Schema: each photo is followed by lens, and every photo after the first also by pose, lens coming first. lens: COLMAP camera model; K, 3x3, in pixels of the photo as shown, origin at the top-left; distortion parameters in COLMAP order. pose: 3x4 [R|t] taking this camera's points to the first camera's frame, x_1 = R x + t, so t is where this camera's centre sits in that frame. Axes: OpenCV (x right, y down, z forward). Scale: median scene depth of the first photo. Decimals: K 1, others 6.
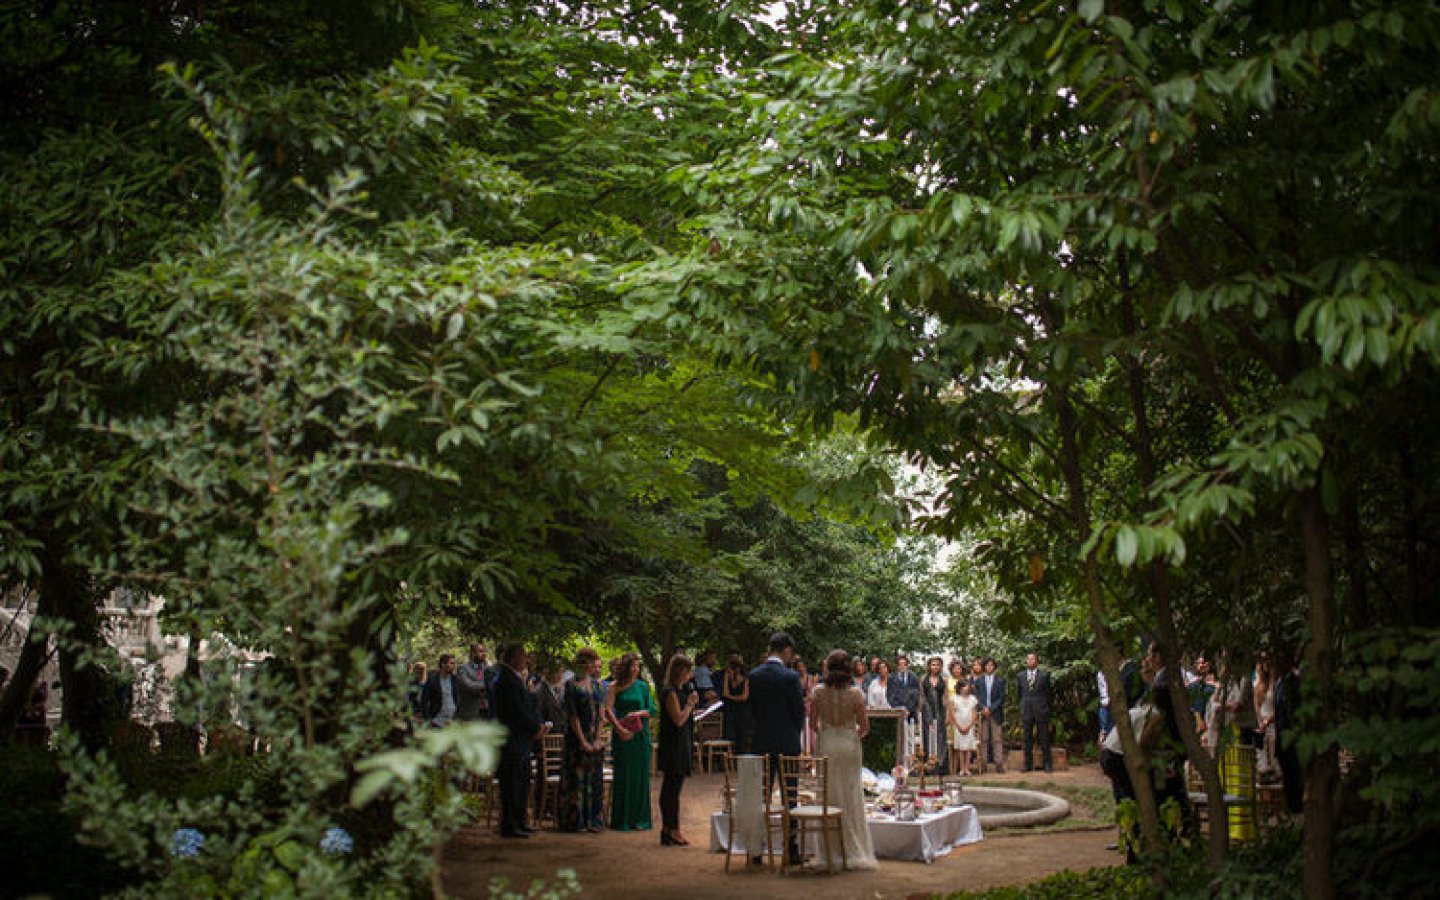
lens RADIAL K [[1388.7, 0, 720.1], [0, 1388.7, 448.5], [0, 0, 1]] dist [-0.015355, 0.000000]
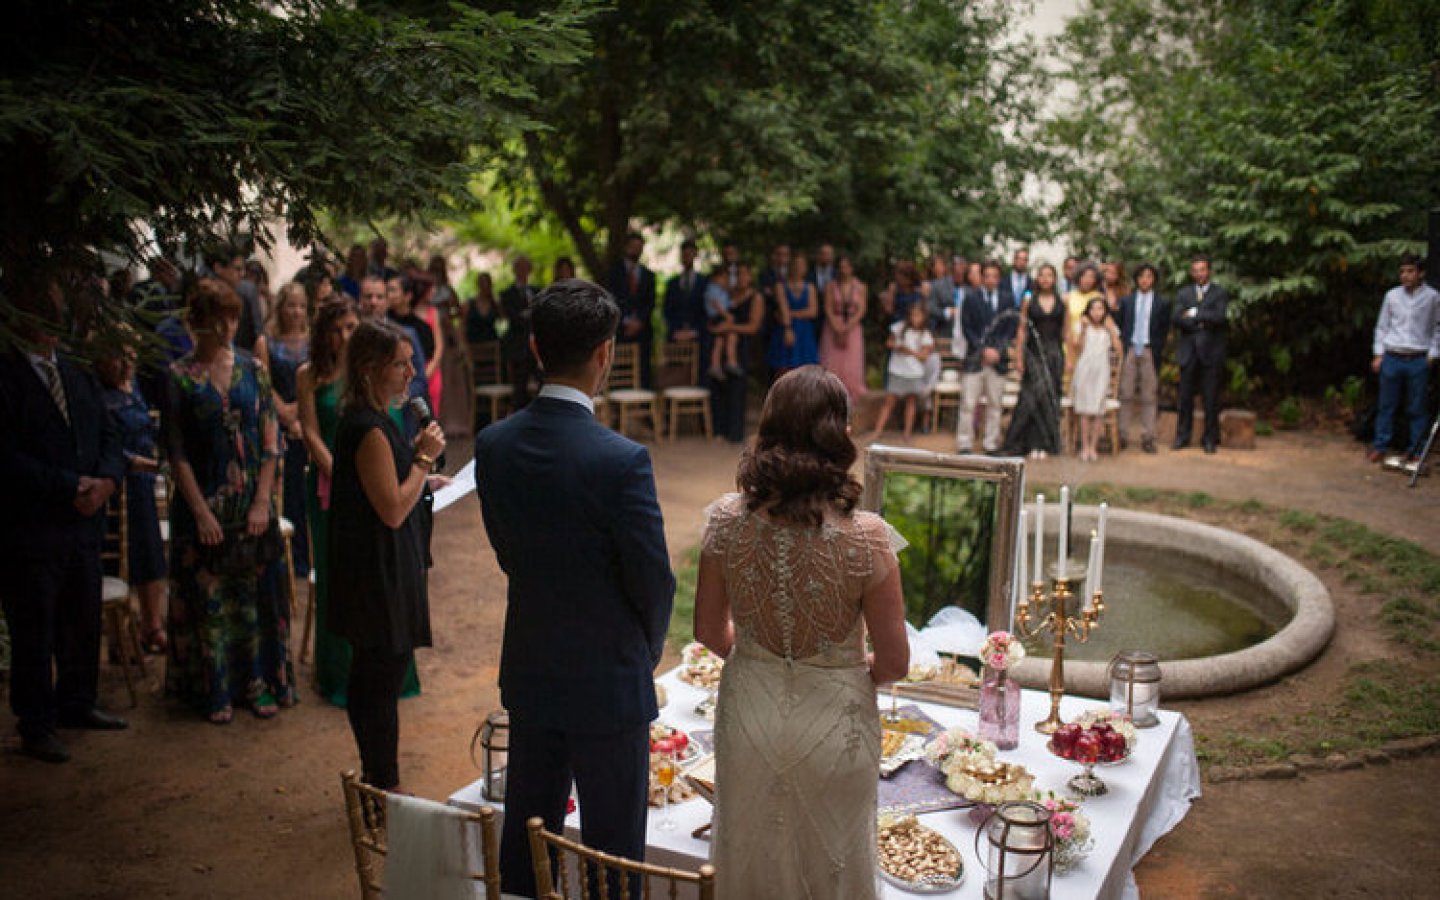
lens RADIAL K [[1388.7, 0, 716.3], [0, 1388.7, 449.8], [0, 0, 1]] dist [-0.015355, 0.000000]
pose [[0.998526, 0.023789, -0.048780, 0.039667], [-0.007180, 0.948820, 0.315735, 0.037184], [0.053795, -0.314919, 0.947593, 0.373655]]
